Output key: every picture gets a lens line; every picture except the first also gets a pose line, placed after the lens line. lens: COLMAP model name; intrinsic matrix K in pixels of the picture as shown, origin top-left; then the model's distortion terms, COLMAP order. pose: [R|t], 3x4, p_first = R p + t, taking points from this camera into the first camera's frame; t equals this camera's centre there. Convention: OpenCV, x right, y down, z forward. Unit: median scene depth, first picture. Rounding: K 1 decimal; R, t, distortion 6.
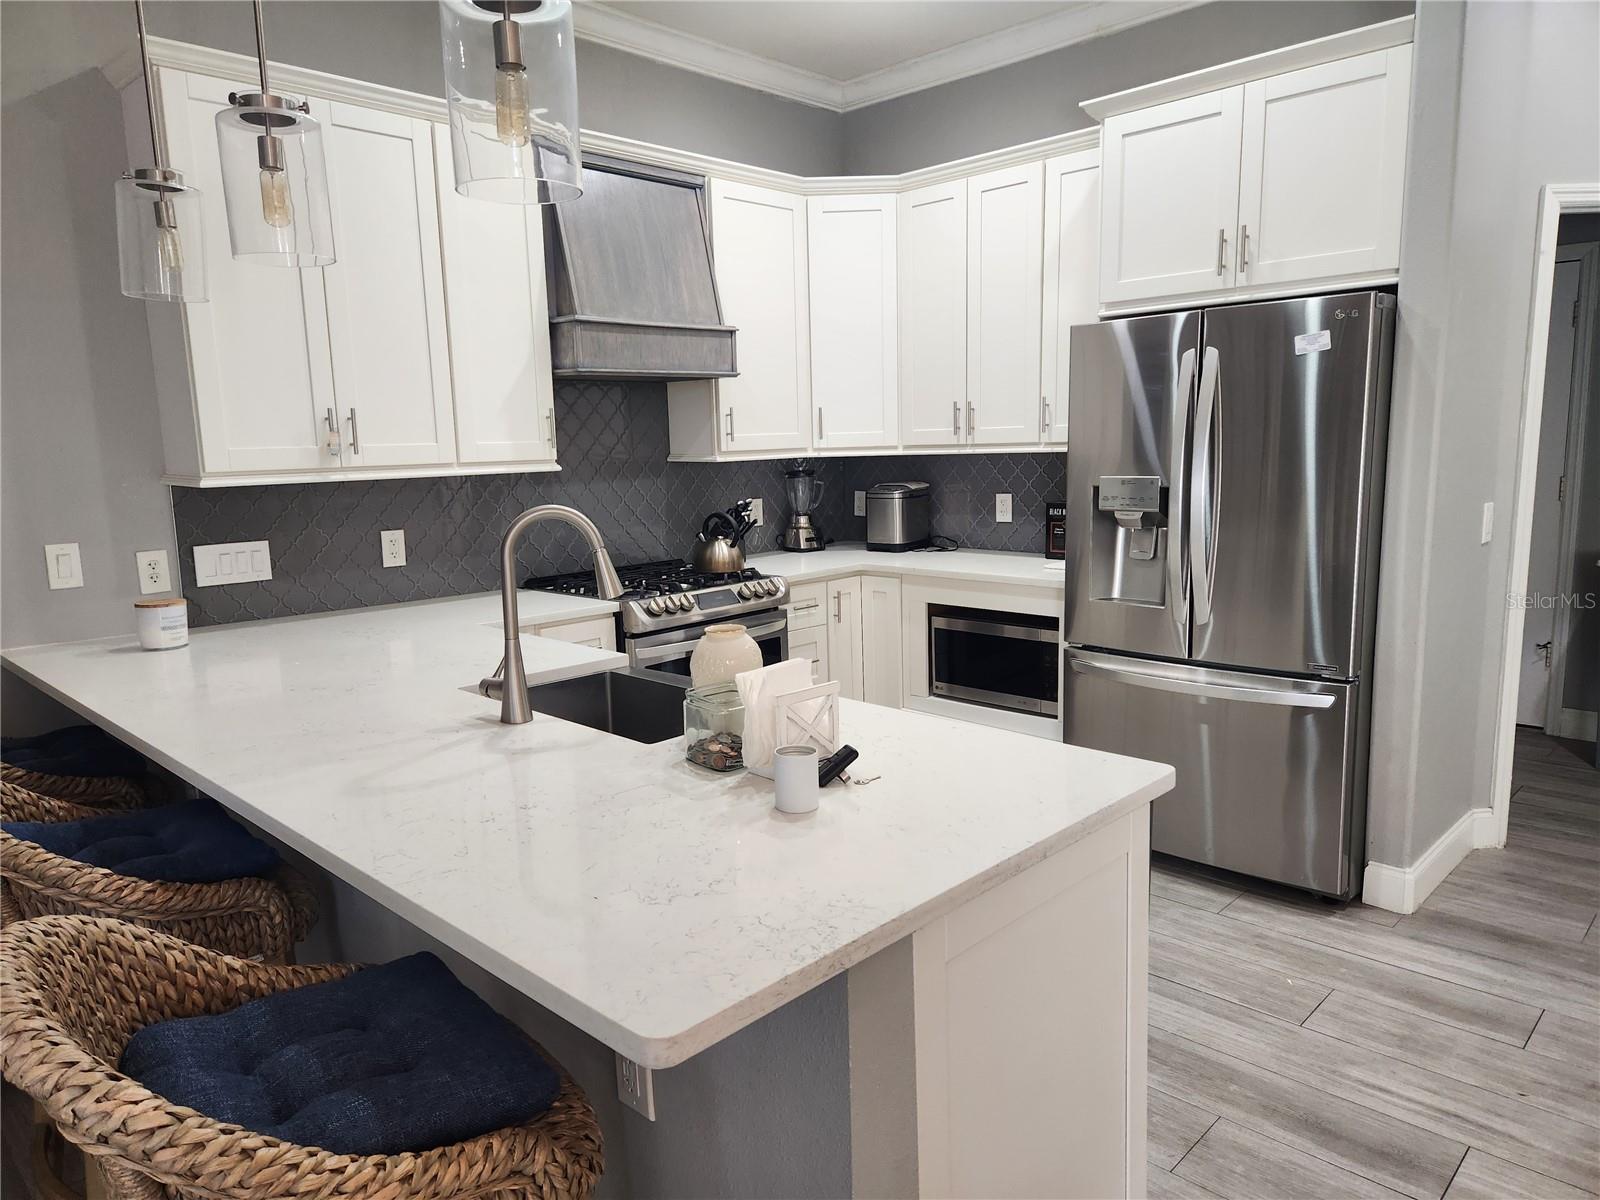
lens RADIAL K [[1068.0, 0, 791.7], [0, 1068.0, 602.2], [0, 0, 1]] dist [0.070137, -0.056140]
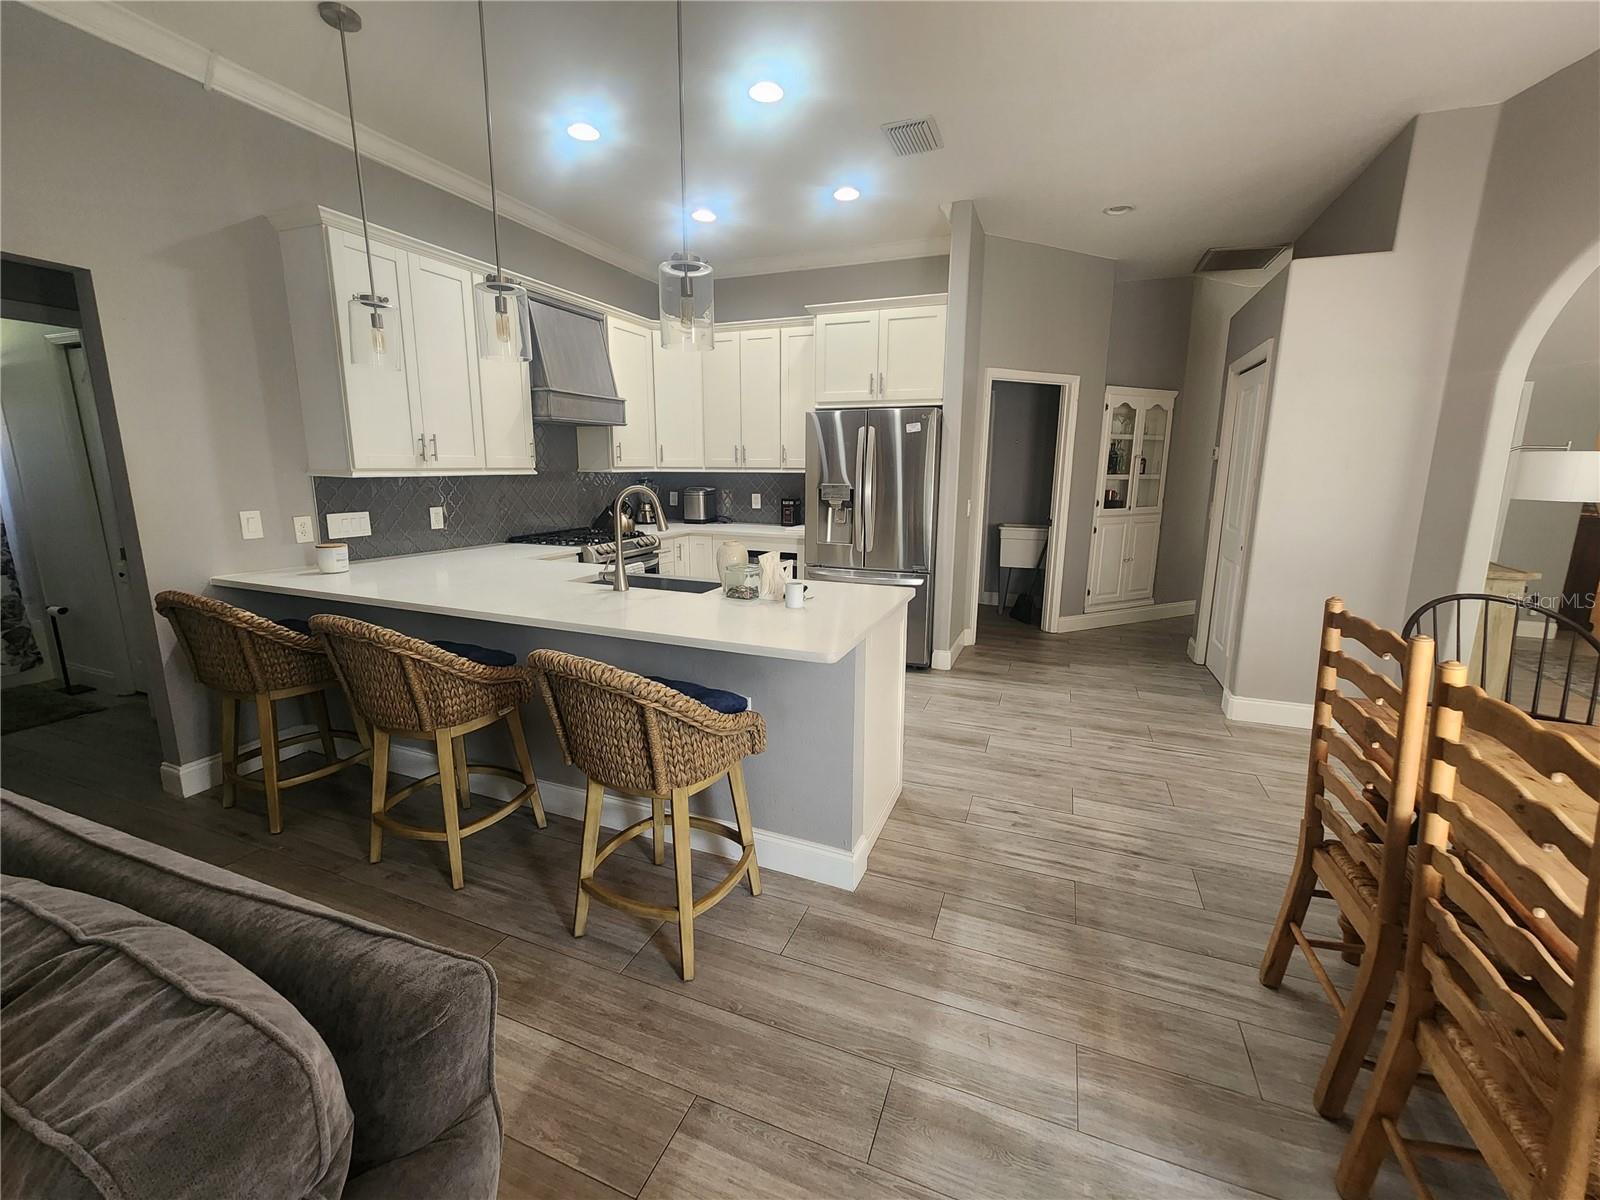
lens RADIAL K [[650.6, 0, 805.9], [0, 650.6, 592.5], [0, 0, 1]] dist [-0.003629, 0.000028]
pose [[0.921371, -0.041908, 0.386419, -0.232484], [0.028398, 0.998772, 0.040608, 0.041578], [-0.387647, -0.026441, 0.921429, -0.168018]]
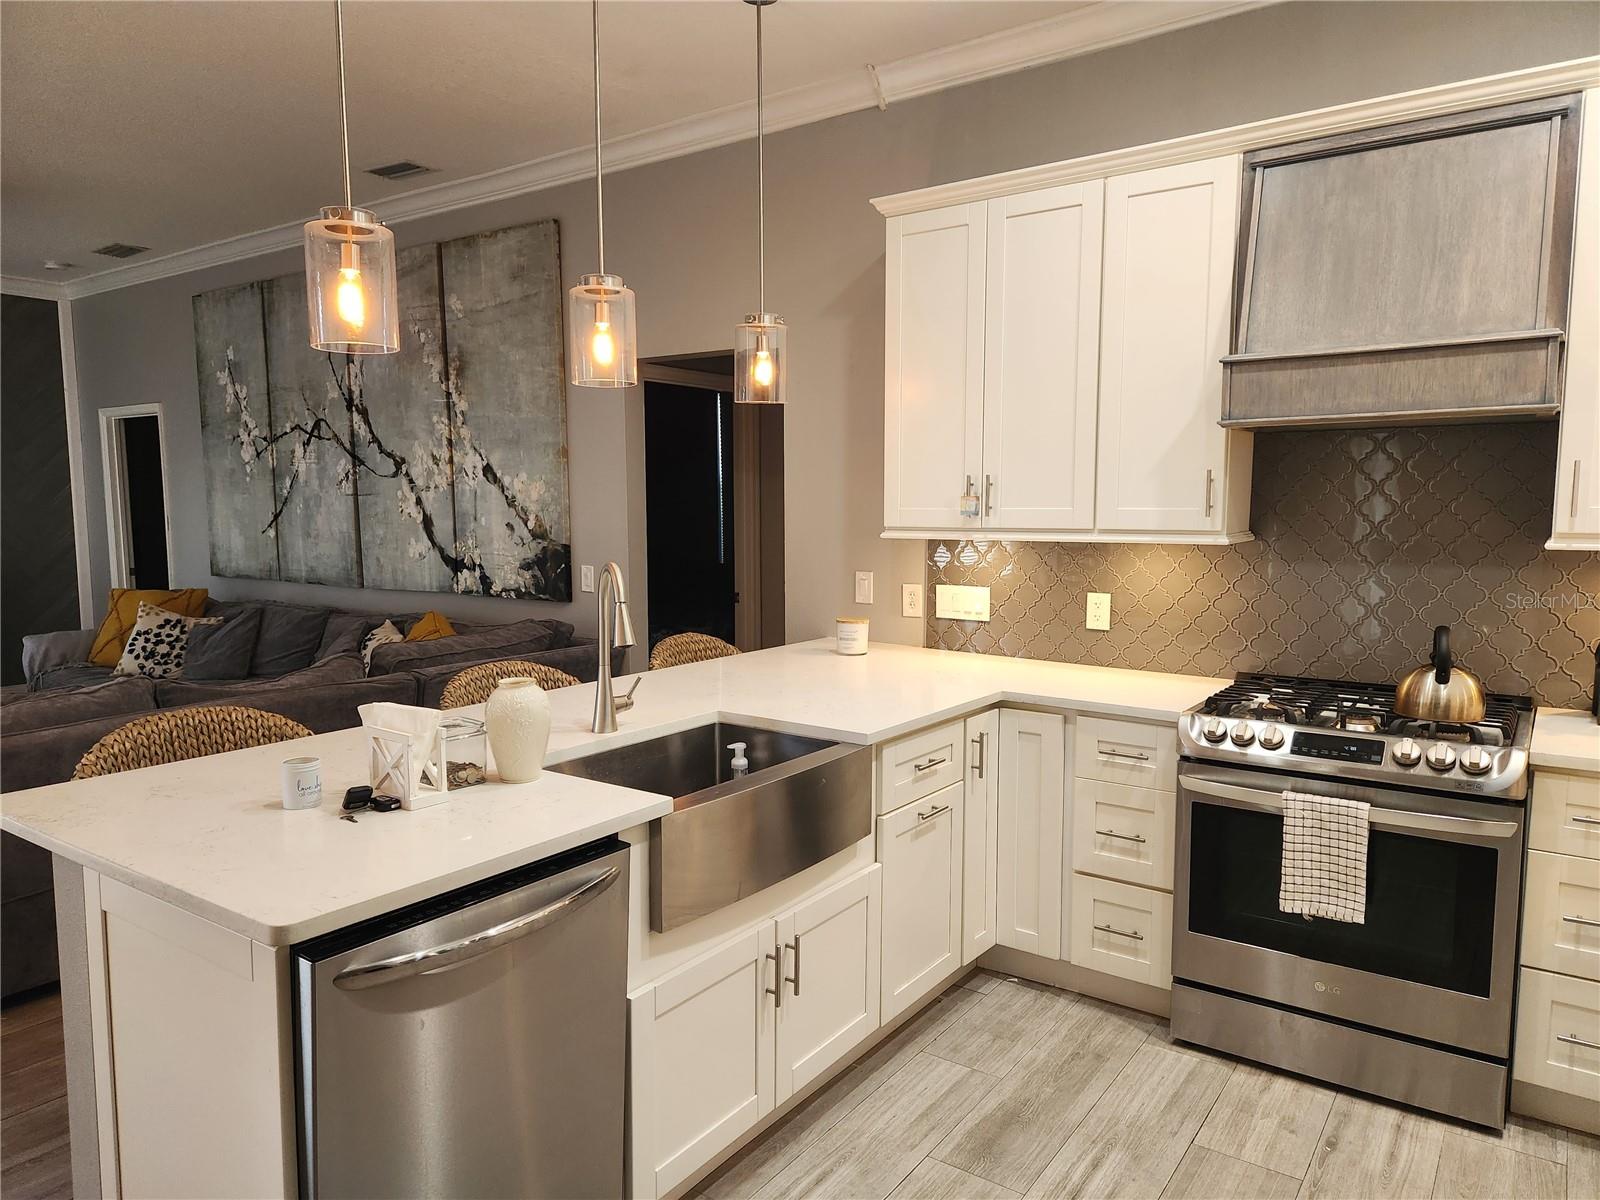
lens RADIAL K [[1068.0, 0, 799.3], [0, 1068.0, 608.6], [0, 0, 1]] dist [0.070137, -0.056140]
pose [[0.158023, 0.126518, -0.979297, 0.550331], [-0.158218, 0.982188, 0.101361, -0.107903], [0.974677, 0.138925, 0.175226, 0.551513]]
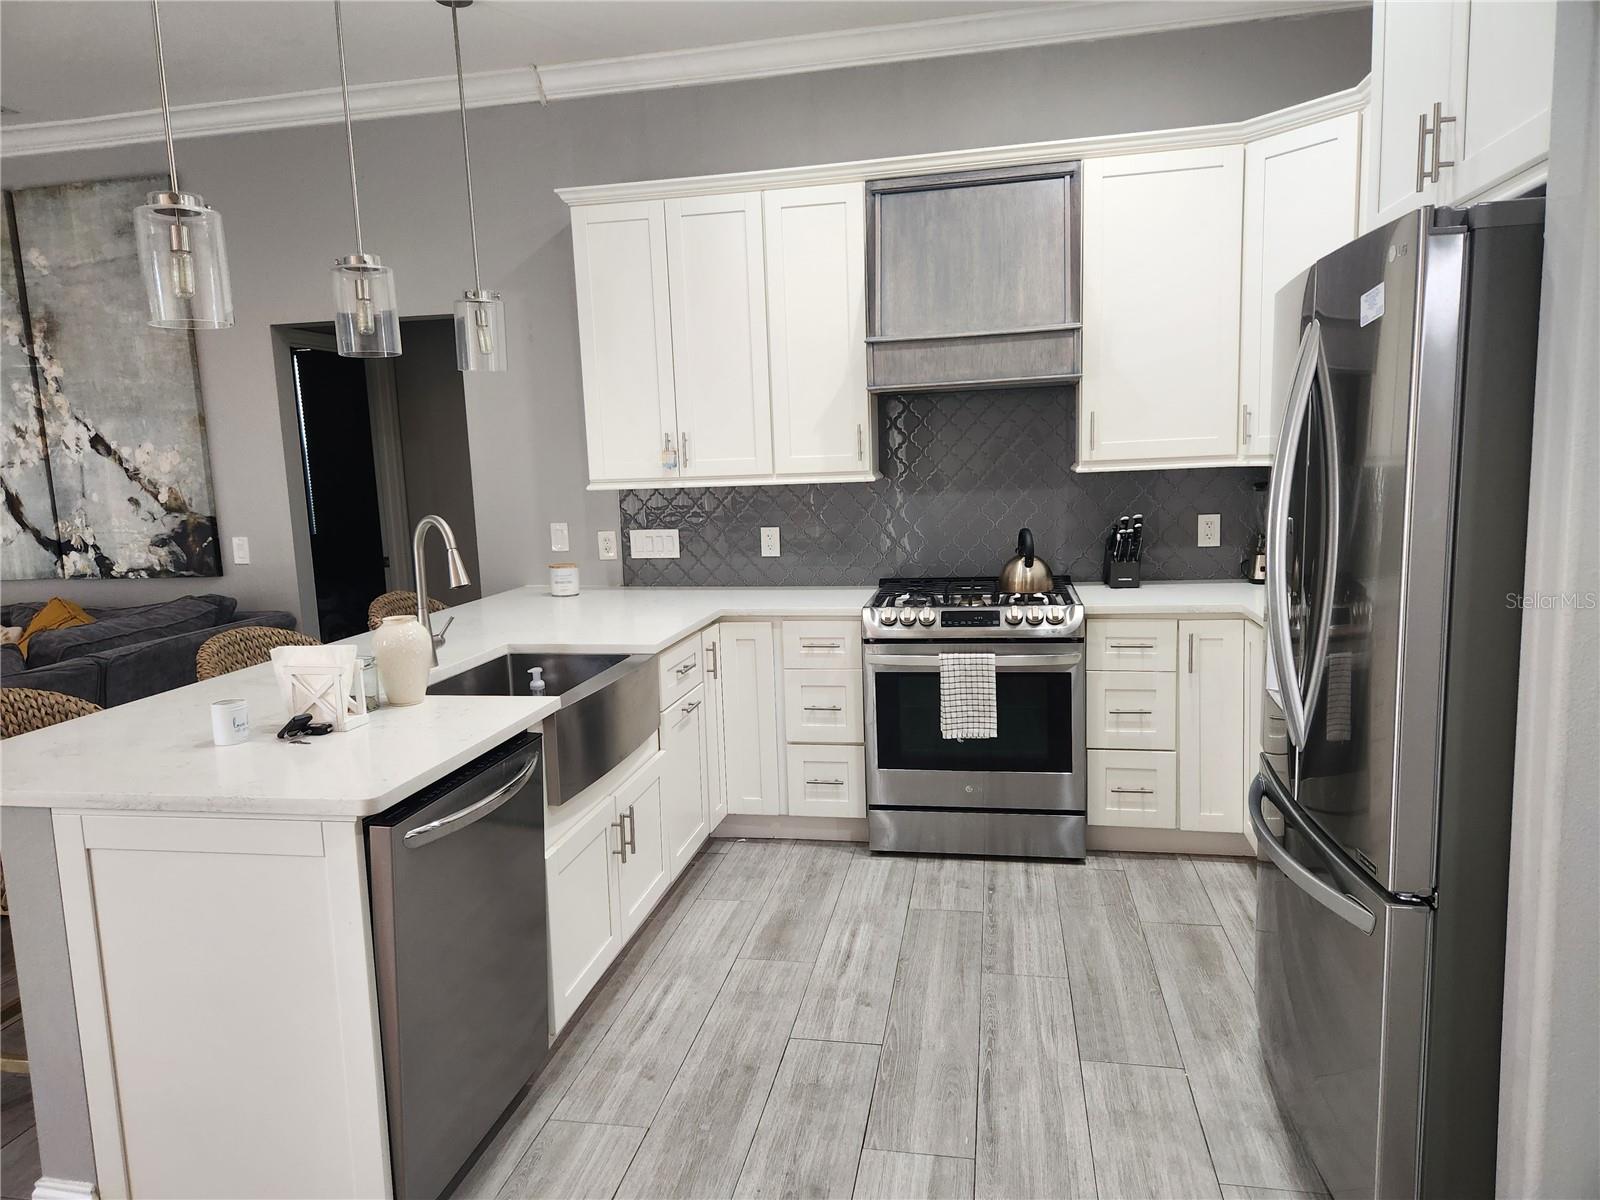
lens RADIAL K [[1068.0, 0, 778.5], [0, 1068.0, 598.9], [0, 0, 1]] dist [0.070137, -0.056140]
pose [[0.544671, 0.118838, -0.830187, 0.646888], [-0.108487, 0.991576, 0.070764, -0.071721], [0.831603, 0.051522, 0.552976, 0.335340]]
